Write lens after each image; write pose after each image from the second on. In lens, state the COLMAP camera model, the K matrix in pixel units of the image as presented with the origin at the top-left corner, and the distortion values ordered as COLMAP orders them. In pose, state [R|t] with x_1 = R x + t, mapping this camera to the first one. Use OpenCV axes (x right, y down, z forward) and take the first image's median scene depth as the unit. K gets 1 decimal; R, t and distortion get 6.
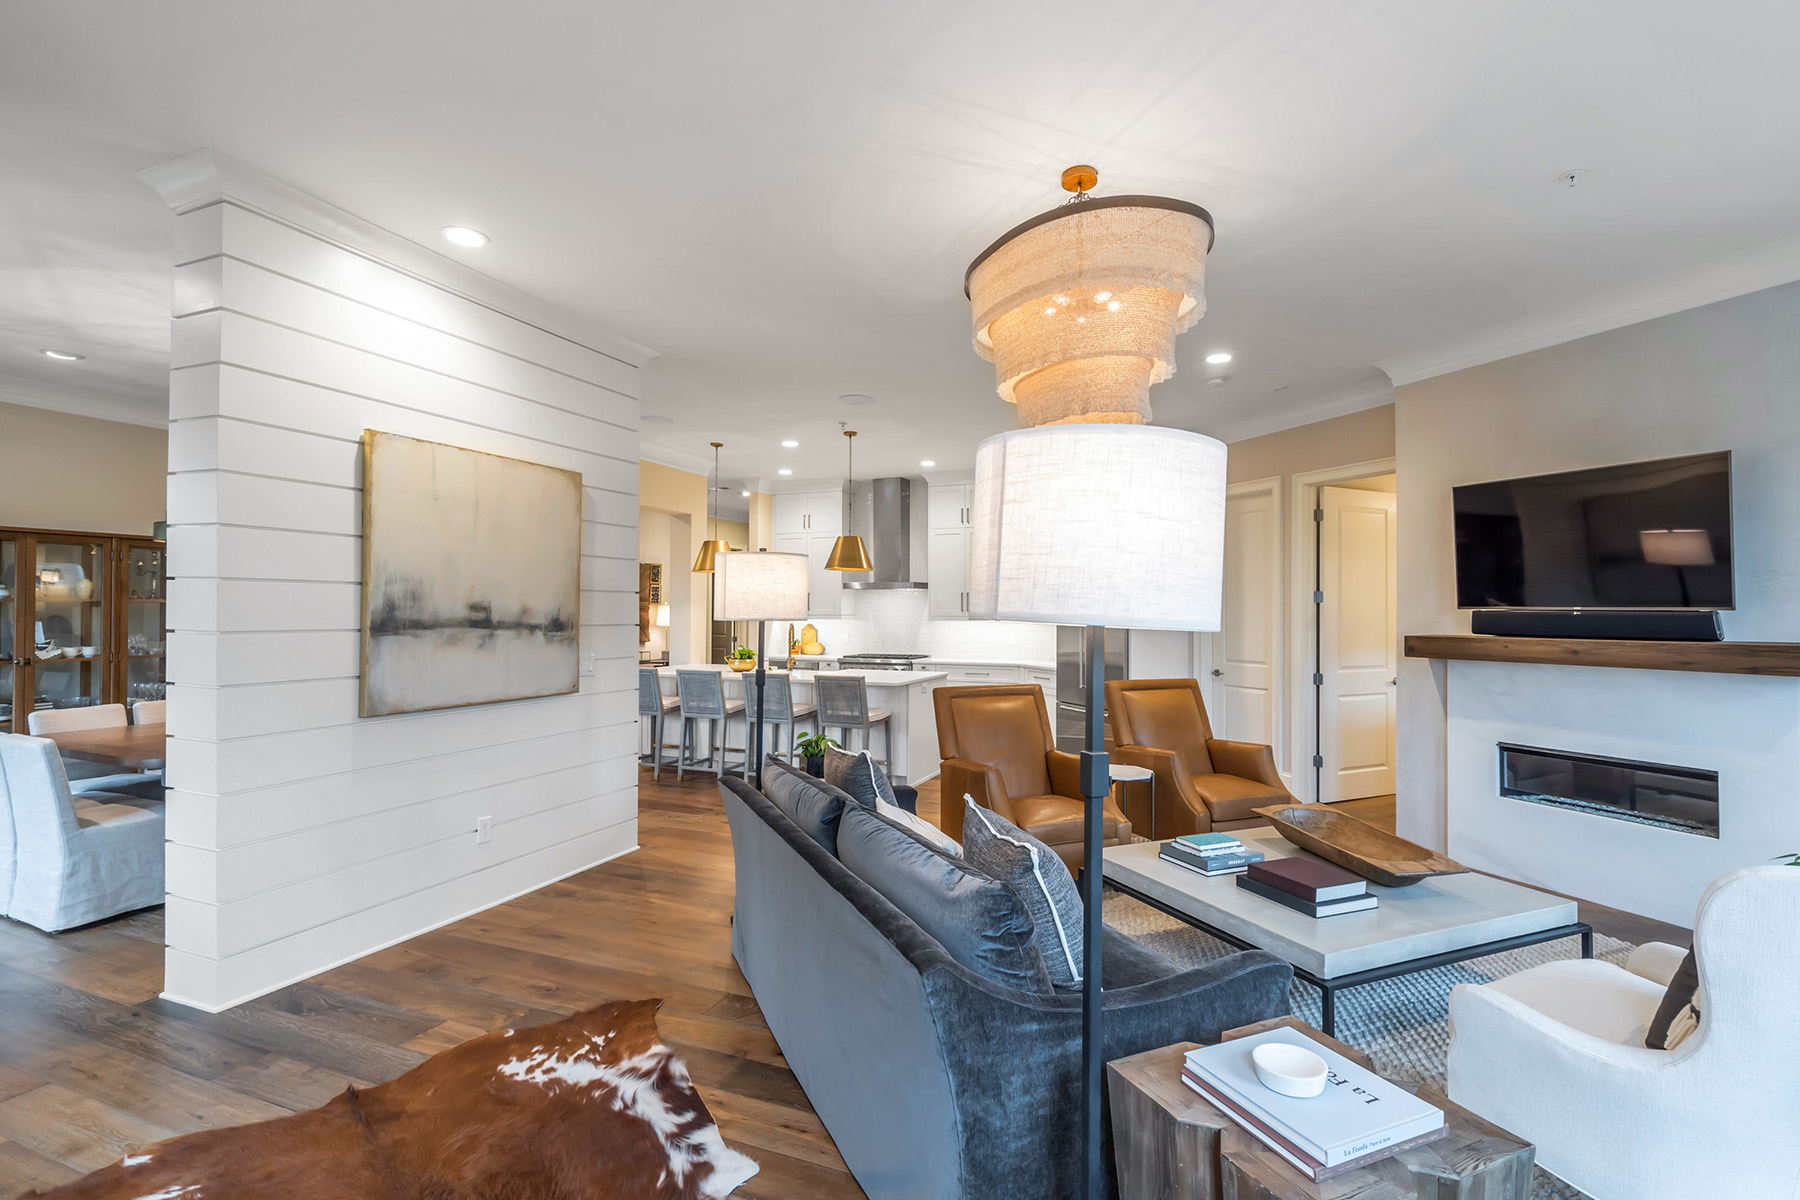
lens RADIAL K [[829.2, 0, 900.7], [0, 829.2, 599.5], [0, 0, 1]] dist [-0.000429, 0.000081]
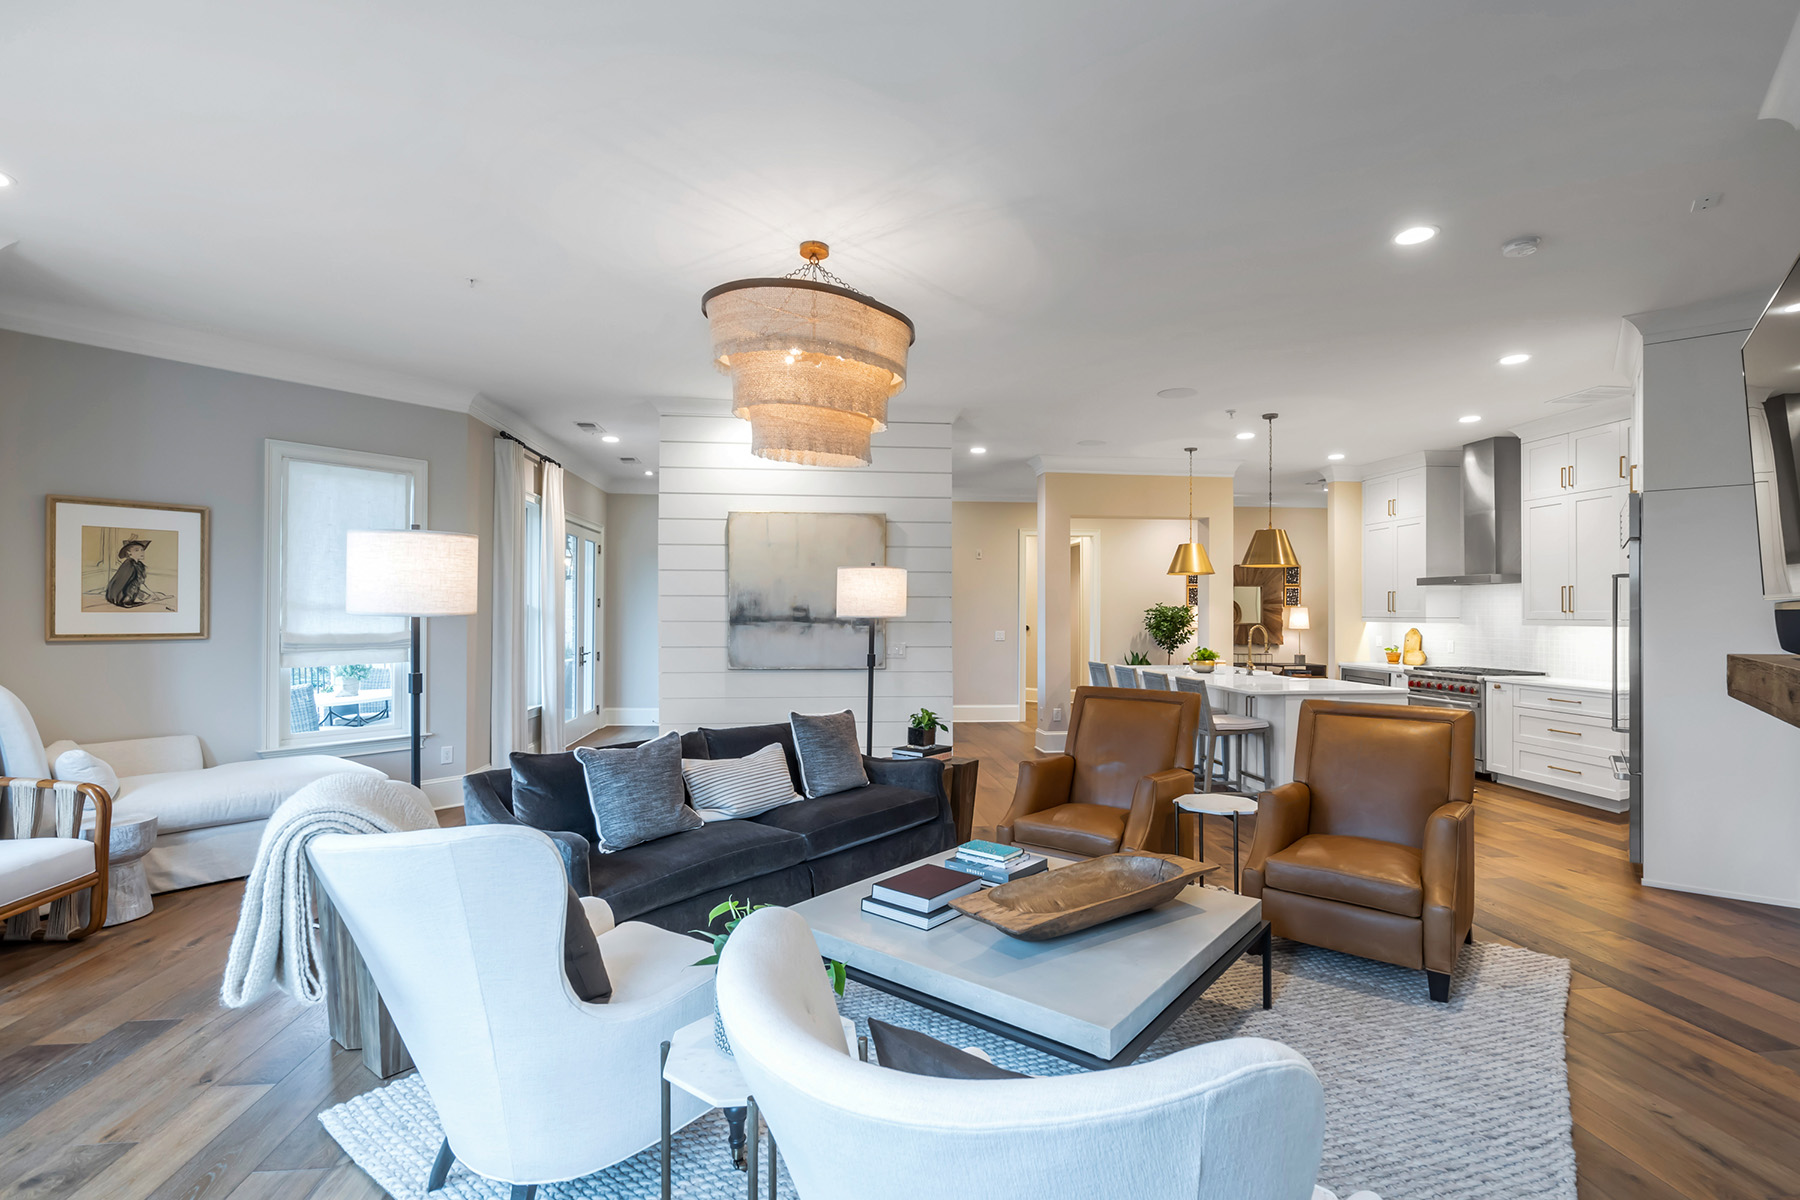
lens RADIAL K [[829.2, 0, 916.3], [0, 829.2, 611.8], [0, 0, 1]] dist [-0.000429, 0.000081]
pose [[0.493406, -0.002907, -0.869794, 1.003218], [0.011107, 0.999934, 0.002959, 0.012665], [0.869728, -0.011121, 0.493406, 0.399458]]
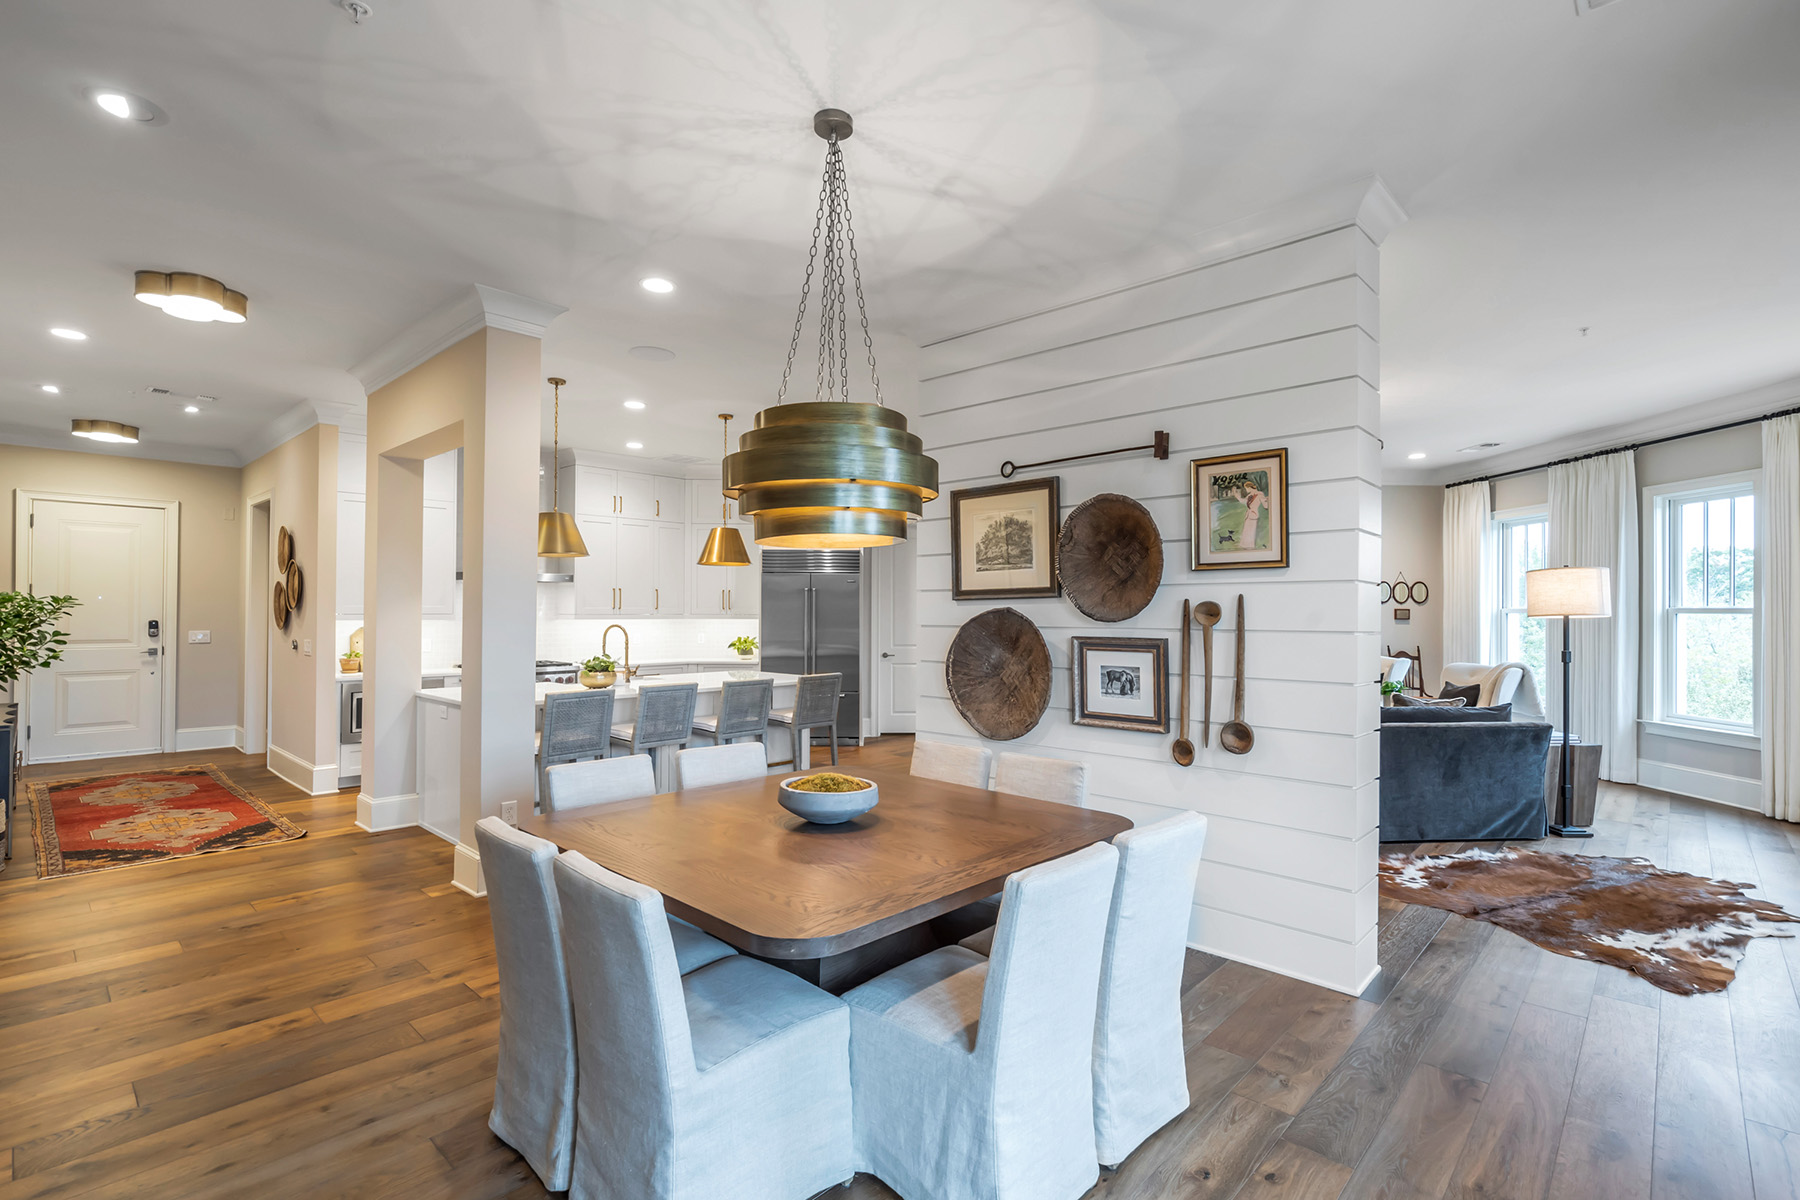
lens RADIAL K [[829.2, 0, 910.0], [0, 829.2, 608.3], [0, 0, 1]] dist [-0.000429, 0.000081]
pose [[0.360543, -0.001604, 0.932741, -1.557262], [-0.012336, 0.999903, 0.006488, 0.006136], [-0.932661, -0.013846, 0.360488, 0.882886]]
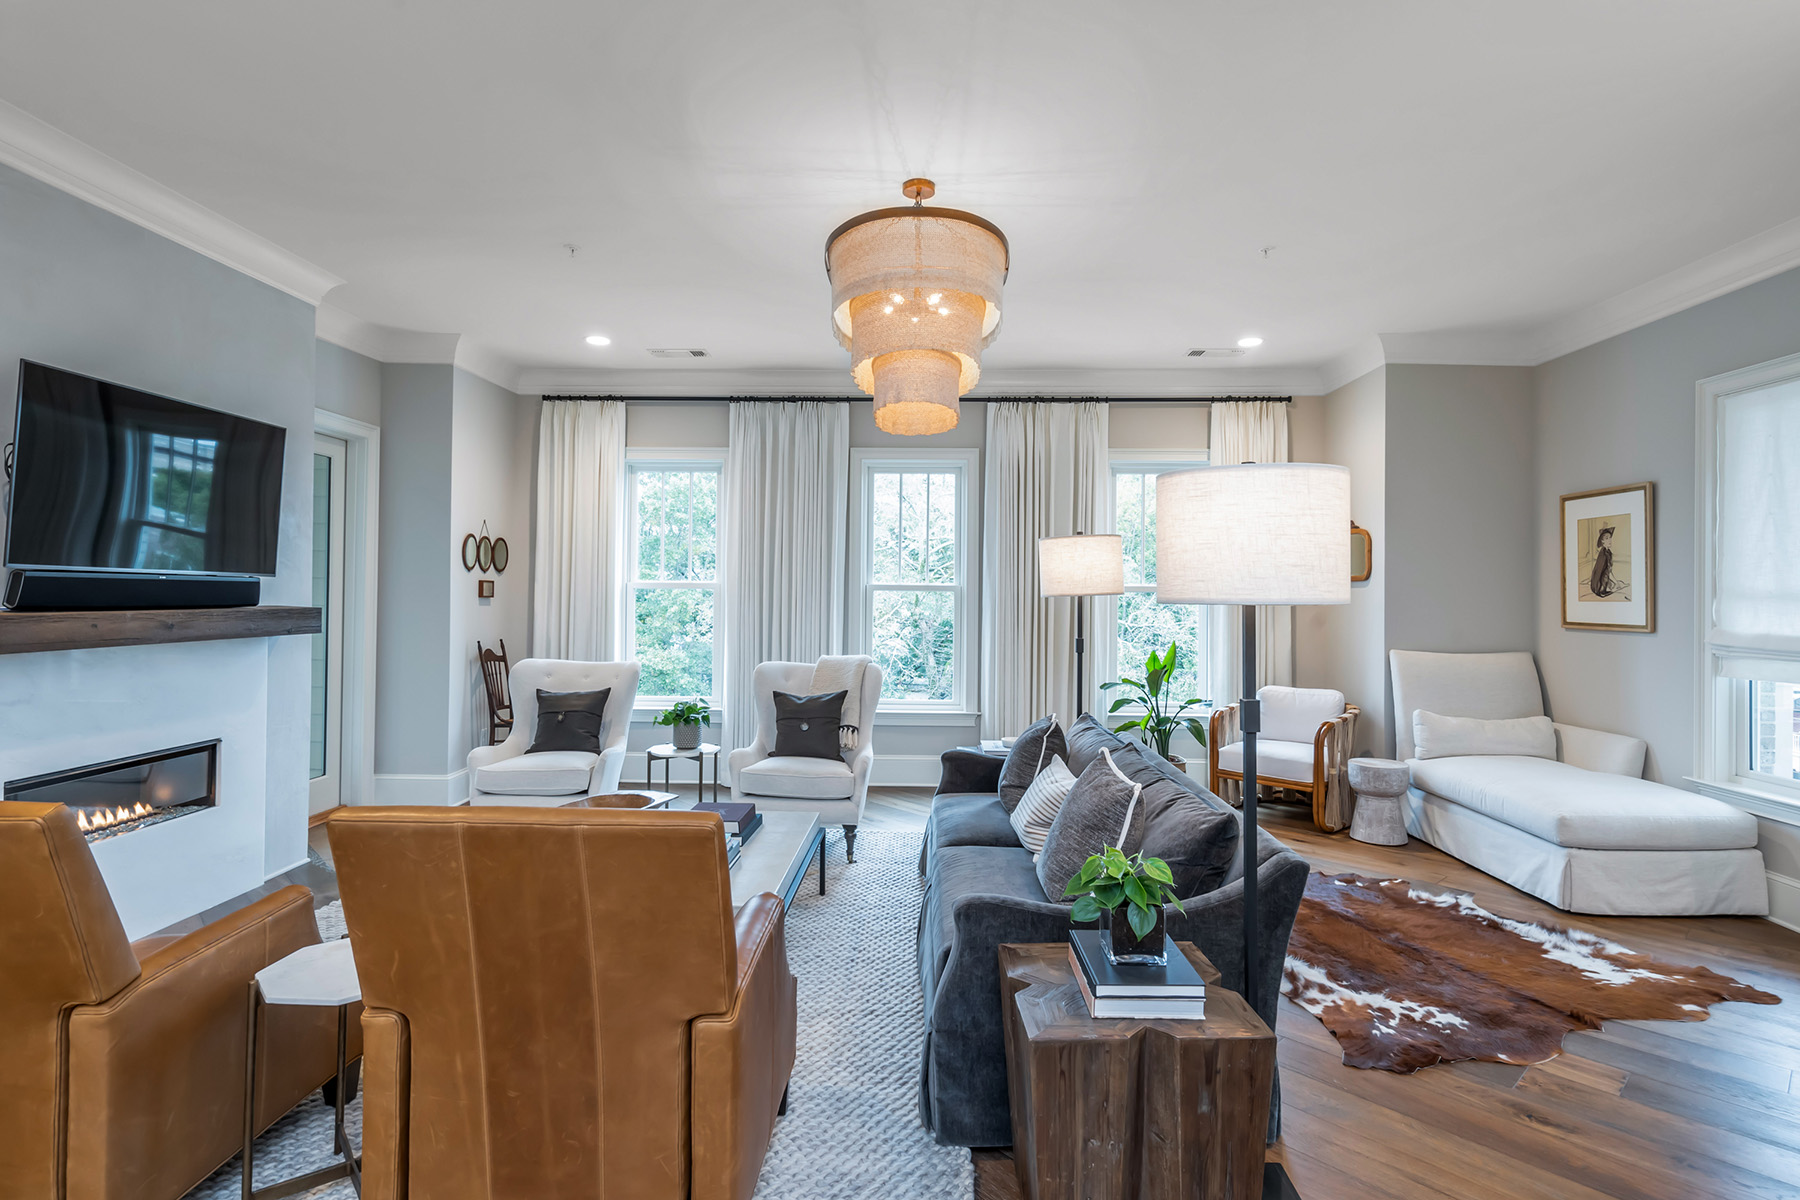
lens RADIAL K [[921.7, 0, 903.6], [0, 921.7, 582.4], [0, 0, 1]] dist [0.013444, -0.000343]
pose [[-0.908397, -0.012746, 0.417914, -0.207555], [-0.022181, 0.999597, -0.017727, 0.022085], [-0.417520, -0.025373, -0.908313, 1.576404]]
